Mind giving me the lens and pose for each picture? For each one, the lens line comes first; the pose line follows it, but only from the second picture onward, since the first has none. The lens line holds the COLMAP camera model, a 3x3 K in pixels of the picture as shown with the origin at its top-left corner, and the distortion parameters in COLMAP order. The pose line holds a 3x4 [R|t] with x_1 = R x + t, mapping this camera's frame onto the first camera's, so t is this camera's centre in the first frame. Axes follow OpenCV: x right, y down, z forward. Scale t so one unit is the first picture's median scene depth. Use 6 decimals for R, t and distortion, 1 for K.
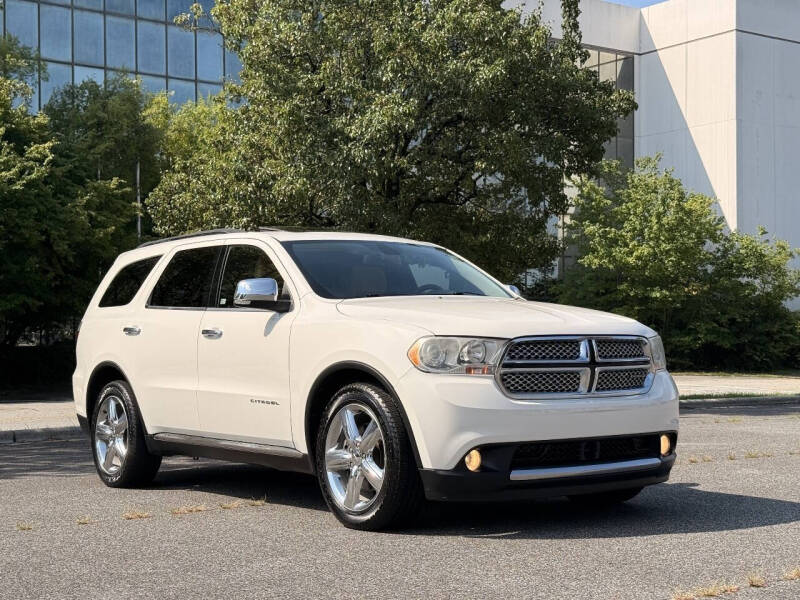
lens RADIAL K [[1298.5, 0, 404.2], [0, 1298.5, 293.7], [0, 0, 1]] dist [0.134596, 0.000000]
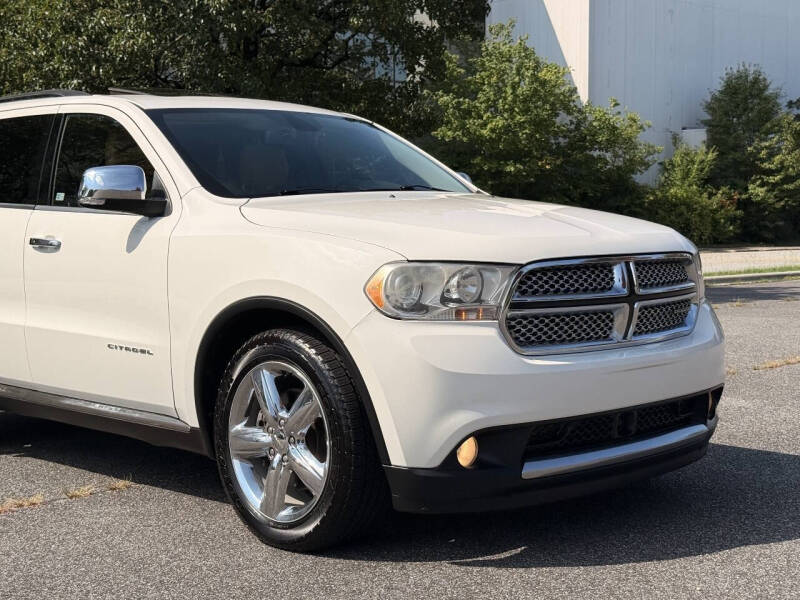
lens RADIAL K [[1298.5, 0, 408.2], [0, 1298.5, 306.2], [0, 0, 1]] dist [0.134596, 0.000000]
pose [[0.991710, -0.011944, 0.127938, -0.038442], [-0.001917, 0.994184, 0.107676, -0.009672], [-0.128480, -0.107029, 0.985920, 0.238941]]
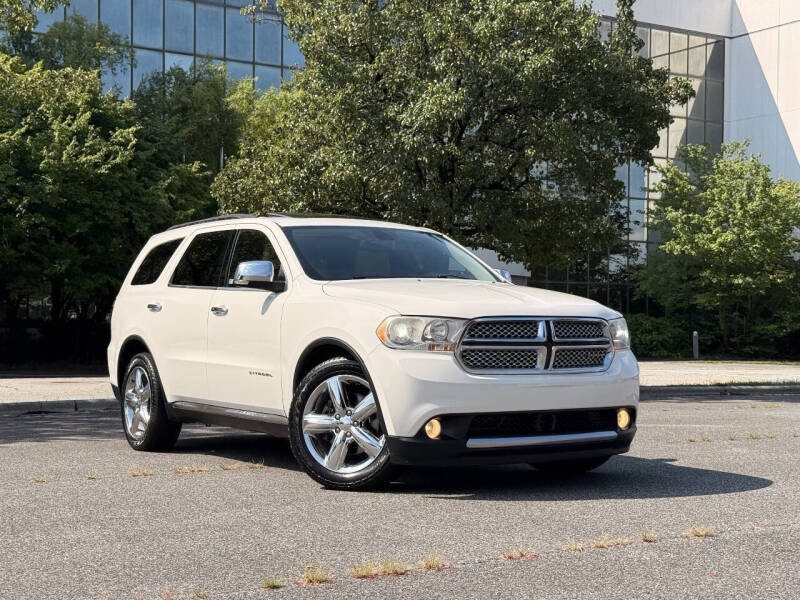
lens RADIAL K [[1298.5, 0, 399.2], [0, 1298.5, 296.7], [0, 0, 1]] dist [0.134596, 0.000000]
pose [[0.996894, 0.014037, -0.077494, 0.070512], [-0.012880, 0.999798, 0.015414, 0.000170], [0.077694, -0.014368, 0.996874, -0.060254]]
